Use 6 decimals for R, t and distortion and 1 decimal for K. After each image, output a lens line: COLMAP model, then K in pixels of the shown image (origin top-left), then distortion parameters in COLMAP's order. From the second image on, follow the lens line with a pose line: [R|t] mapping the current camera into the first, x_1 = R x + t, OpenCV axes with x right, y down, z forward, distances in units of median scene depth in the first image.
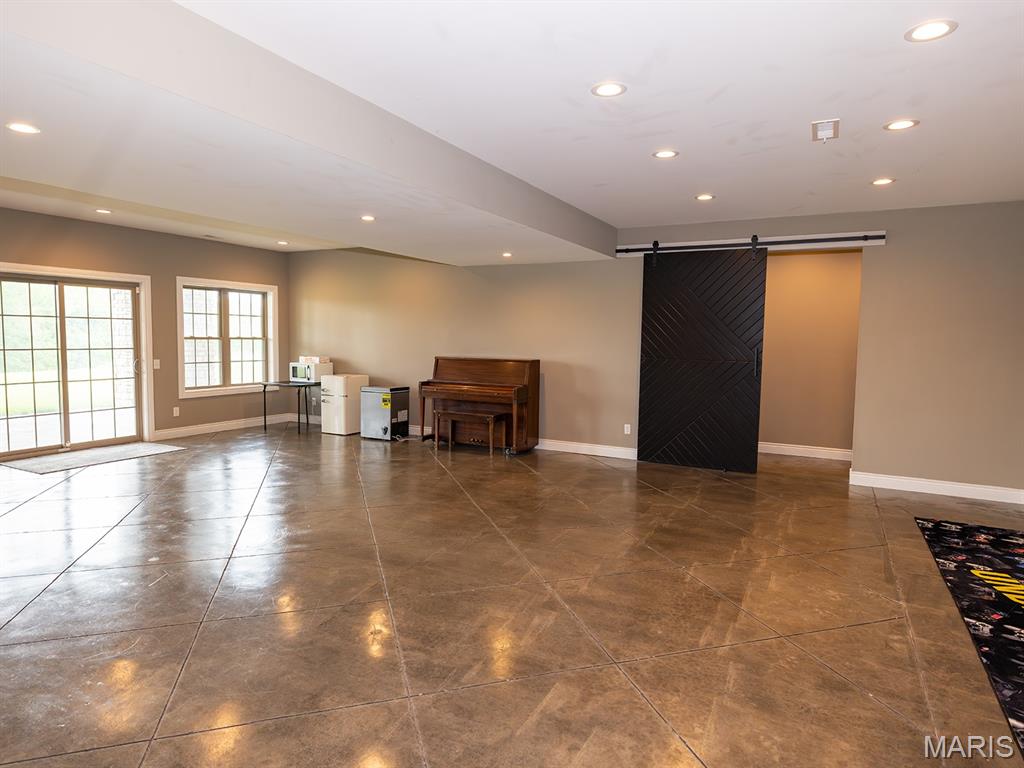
lens RADIAL K [[594.4, 0, 510.0], [0, 594.4, 385.8], [0, 0, 1]] dist [-0.006573, 0.004731]
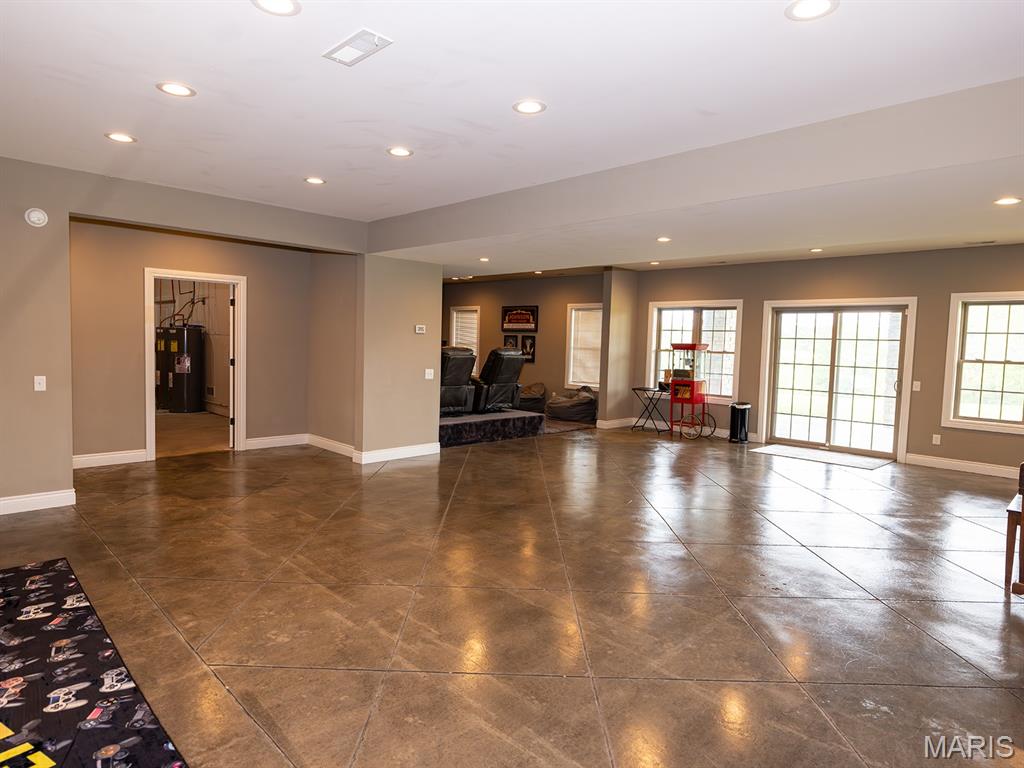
lens RADIAL K [[594.4, 0, 510.3], [0, 594.4, 377.8], [0, 0, 1]] dist [-0.006573, 0.004731]
pose [[-0.281766, 0.040732, -0.958618, 0.559396], [-0.112197, 0.990846, 0.075080, -0.051318], [0.952901, 0.128709, -0.274616, 0.672053]]
